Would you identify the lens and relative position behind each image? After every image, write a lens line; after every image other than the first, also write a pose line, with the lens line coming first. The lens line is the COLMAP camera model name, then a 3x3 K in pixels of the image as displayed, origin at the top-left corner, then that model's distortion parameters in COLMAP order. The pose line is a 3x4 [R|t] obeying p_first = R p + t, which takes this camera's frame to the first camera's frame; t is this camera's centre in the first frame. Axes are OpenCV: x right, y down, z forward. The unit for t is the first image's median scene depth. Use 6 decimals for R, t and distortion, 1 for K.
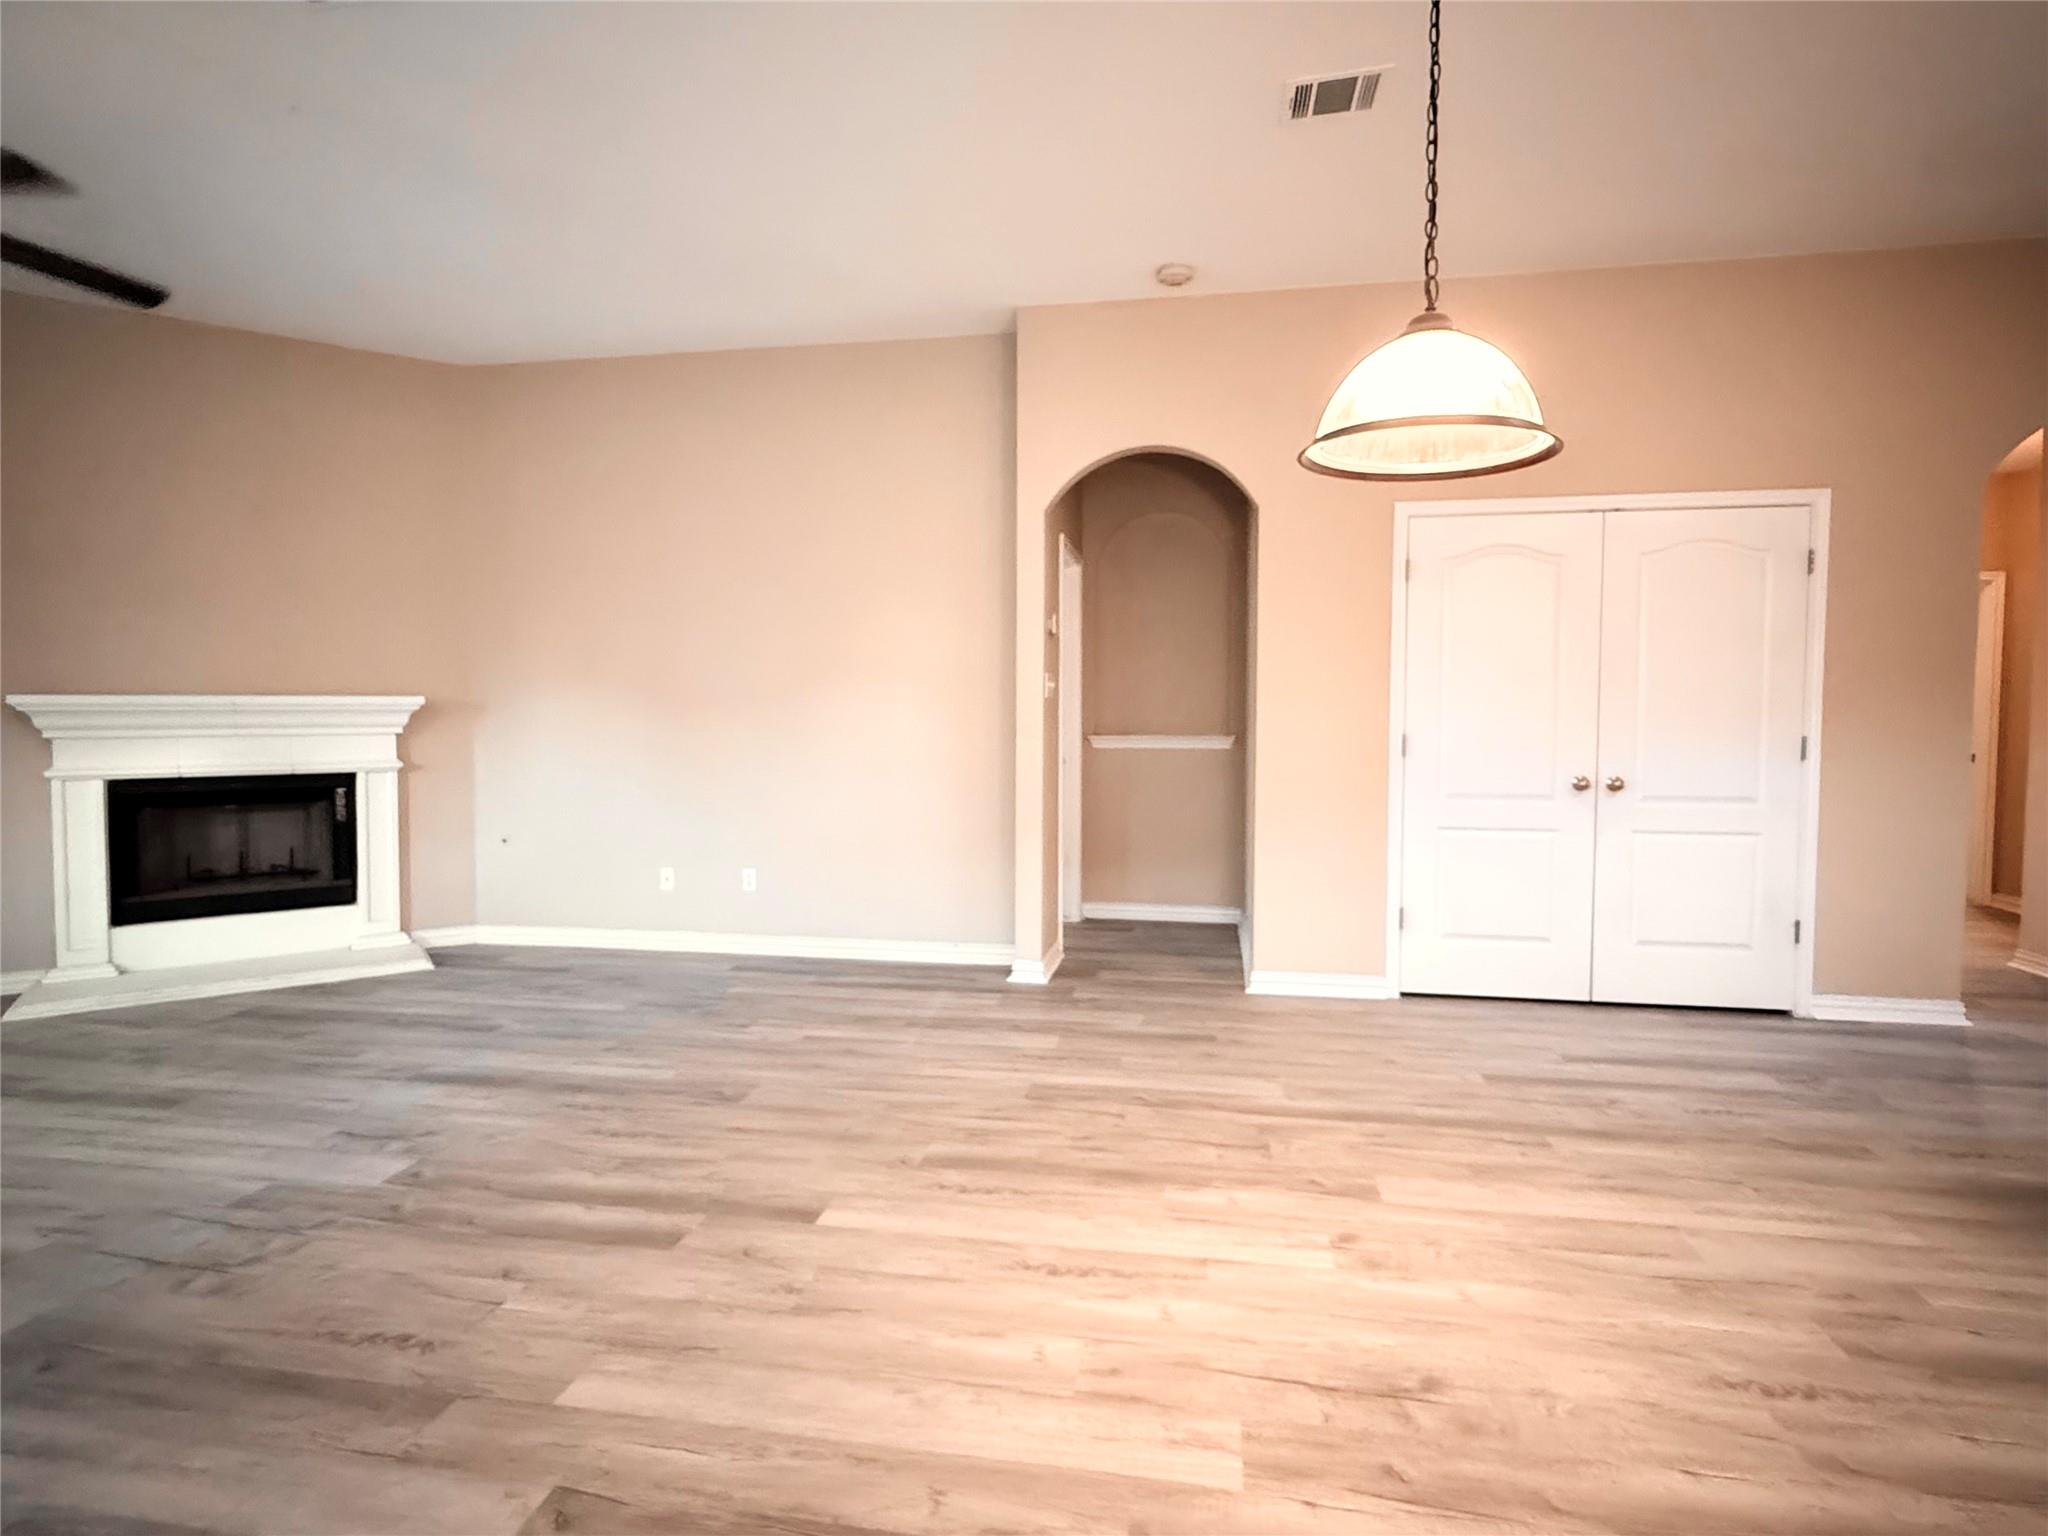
lens RADIAL K [[1064.1, 0, 1016.7], [0, 1064.1, 758.2], [0, 0, 1]] dist [-0.001778, 0.001020]
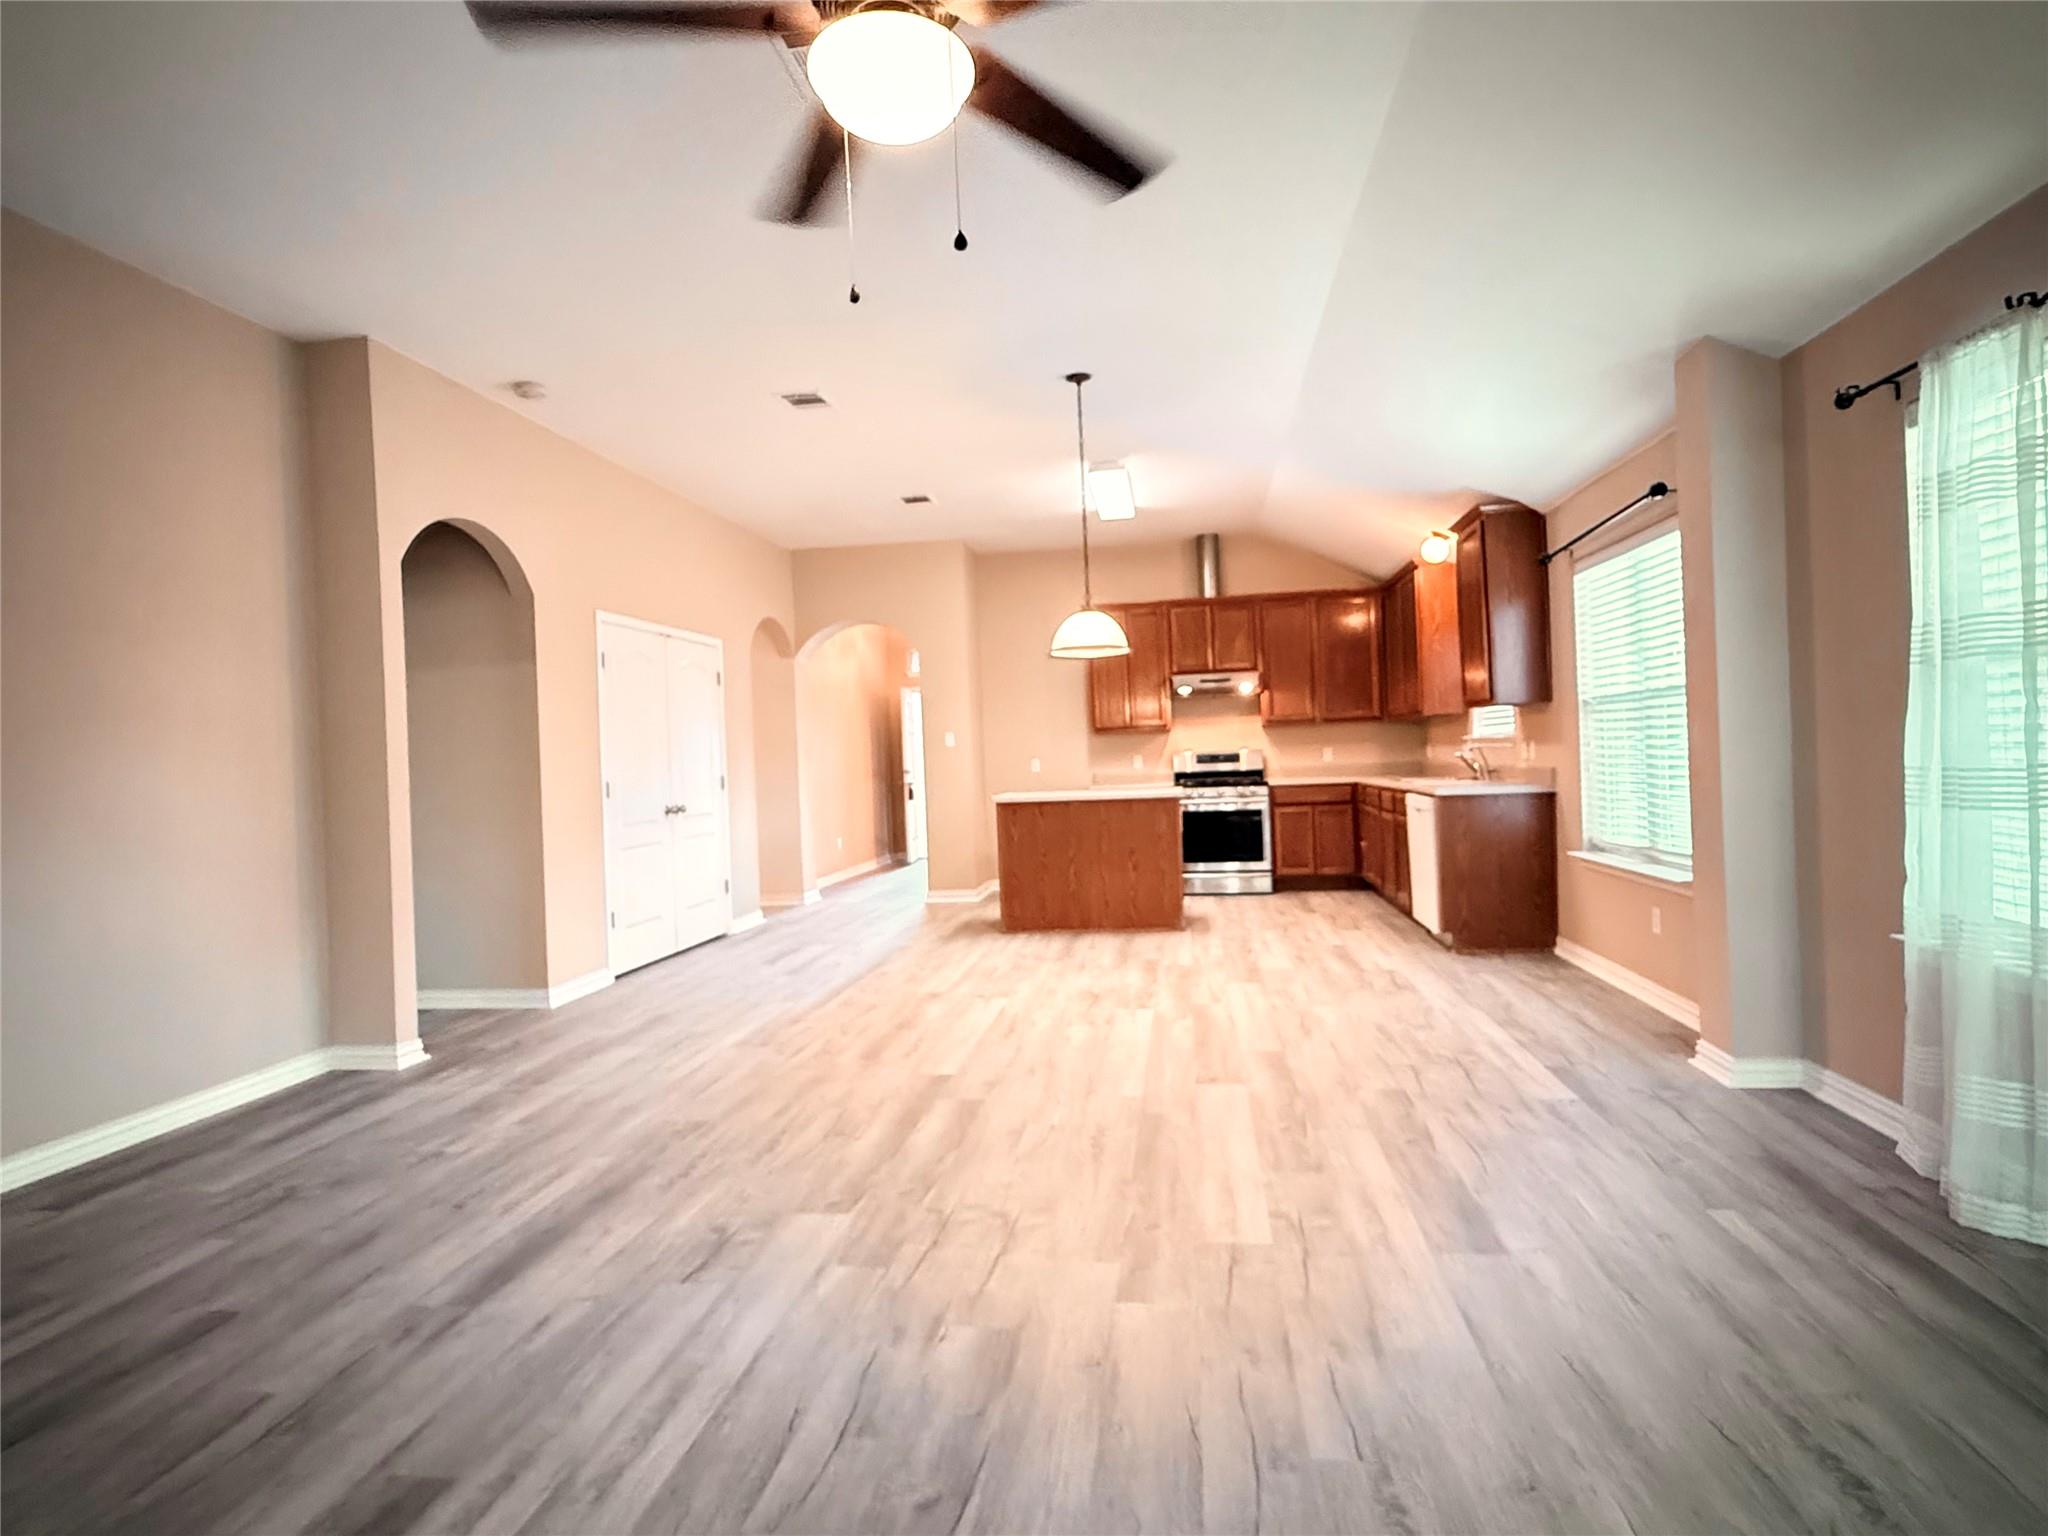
lens RADIAL K [[1064.1, 0, 1023.9], [0, 1064.1, 757.7], [0, 0, 1]] dist [-0.001778, 0.001020]
pose [[-0.026845, 0.000416, 0.999640, -1.333558], [0.086713, 0.996232, 0.001914, -0.013157], [-0.995872, 0.086733, -0.026780, 0.686562]]
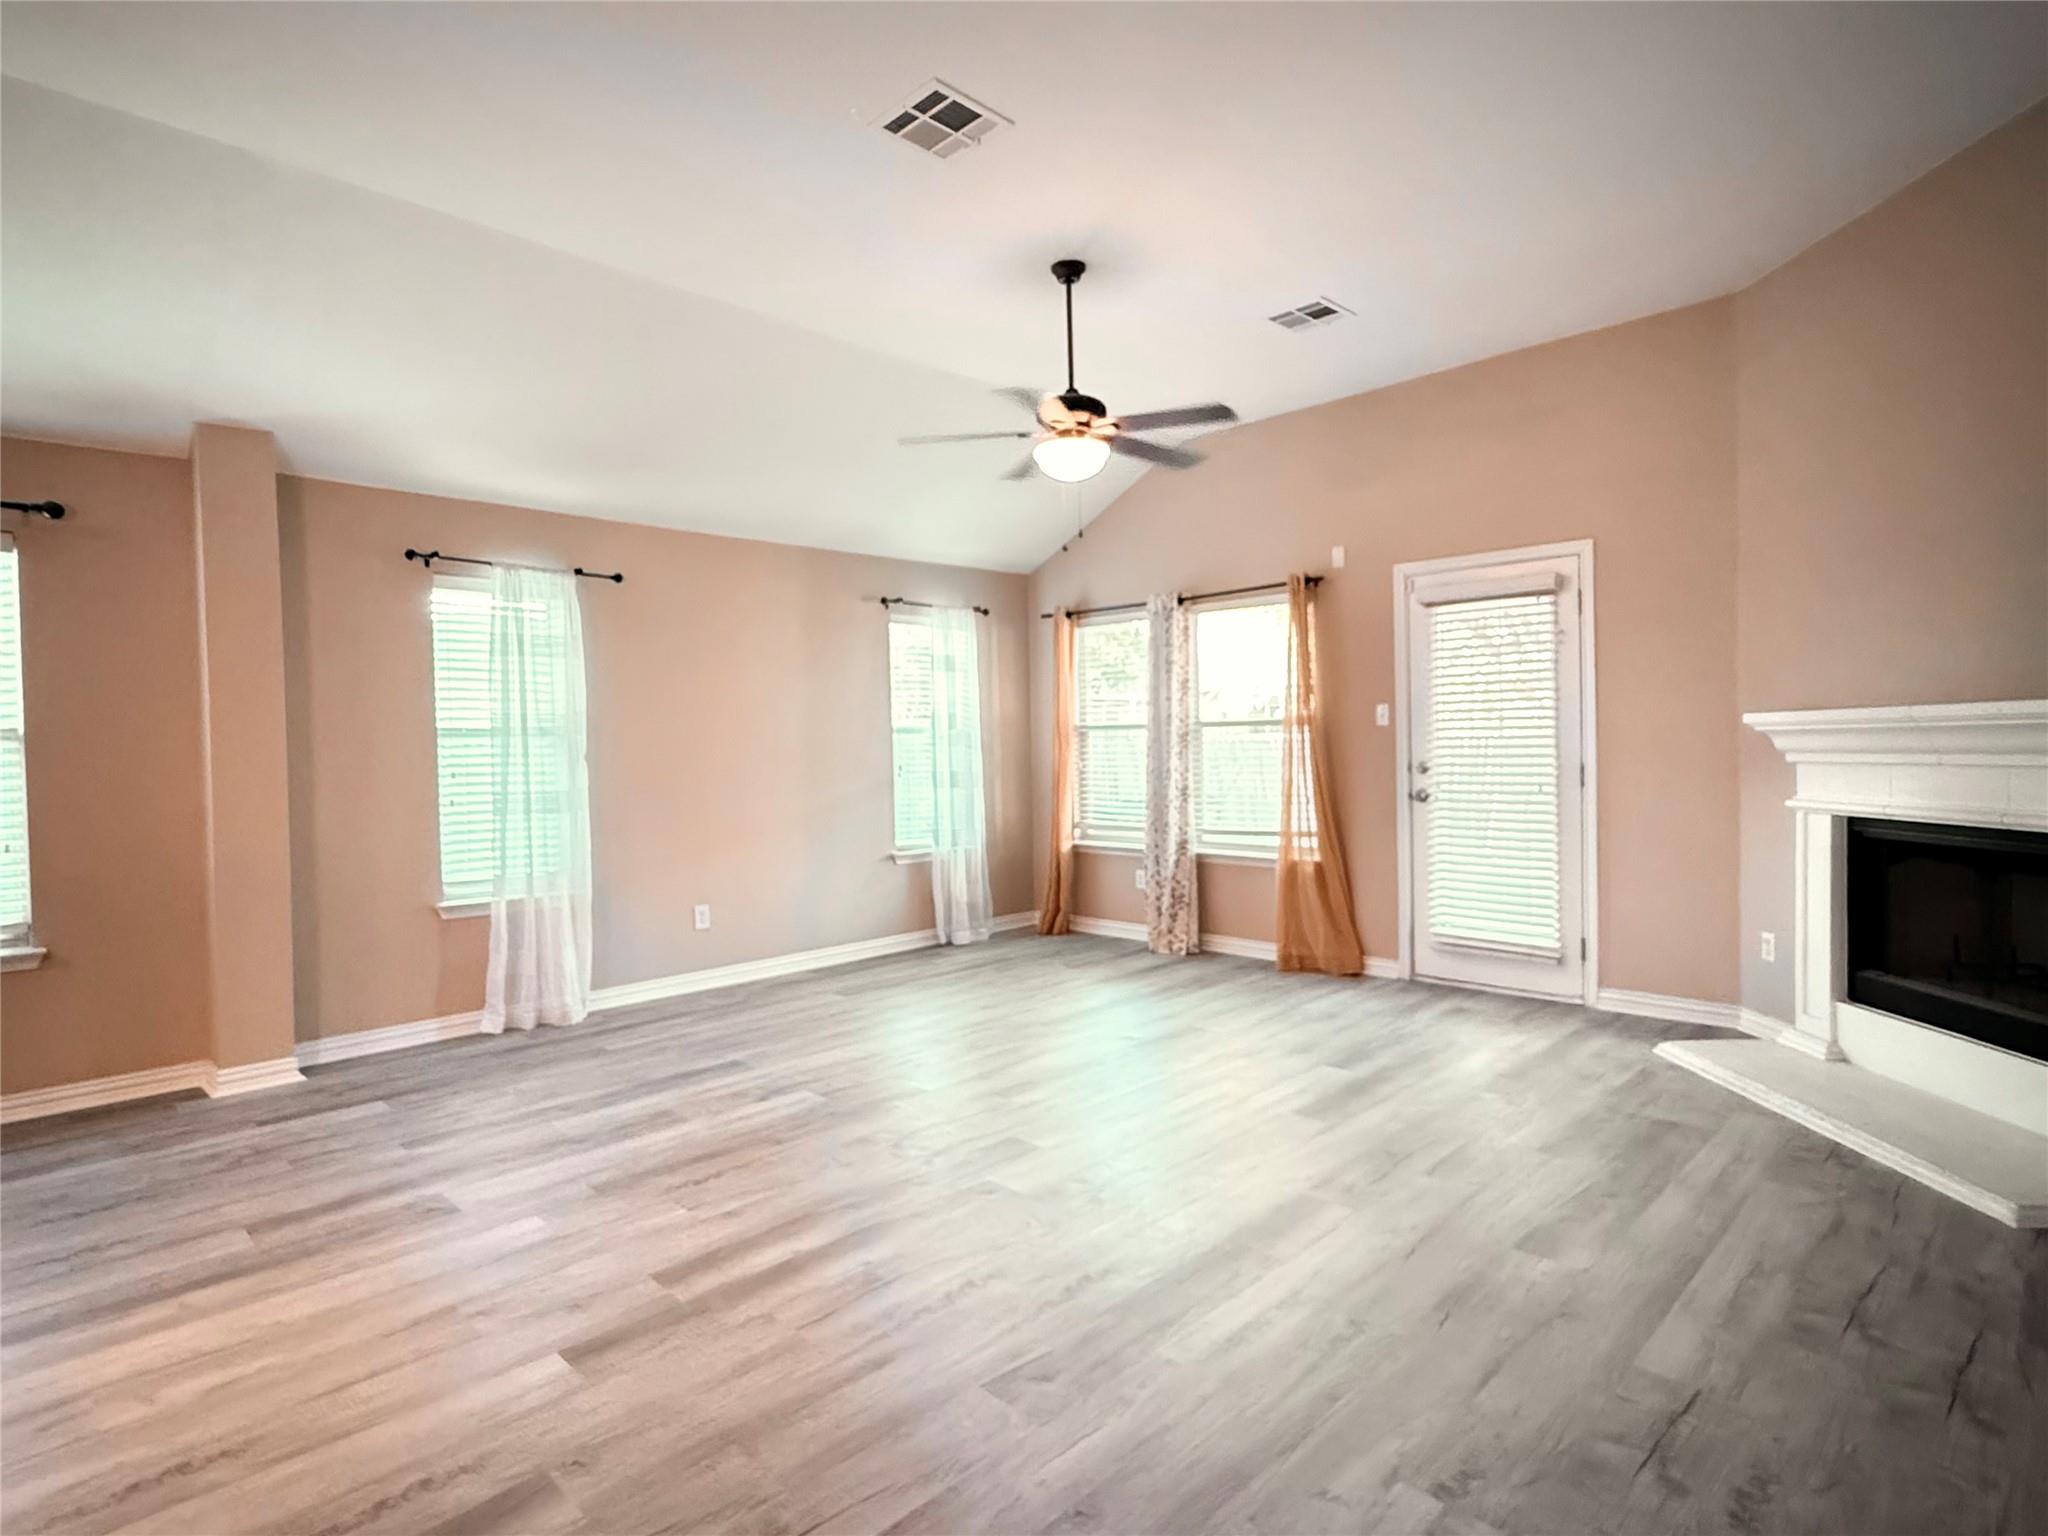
lens RADIAL K [[1064.1, 0, 1017.2], [0, 1064.1, 762.1], [0, 0, 1]] dist [-0.001778, 0.001020]
pose [[-0.574334, 0.025338, -0.818229, 0.217876], [-0.018482, 0.998865, 0.043904, -0.062188], [0.818412, 0.040338, -0.573214, 1.354699]]
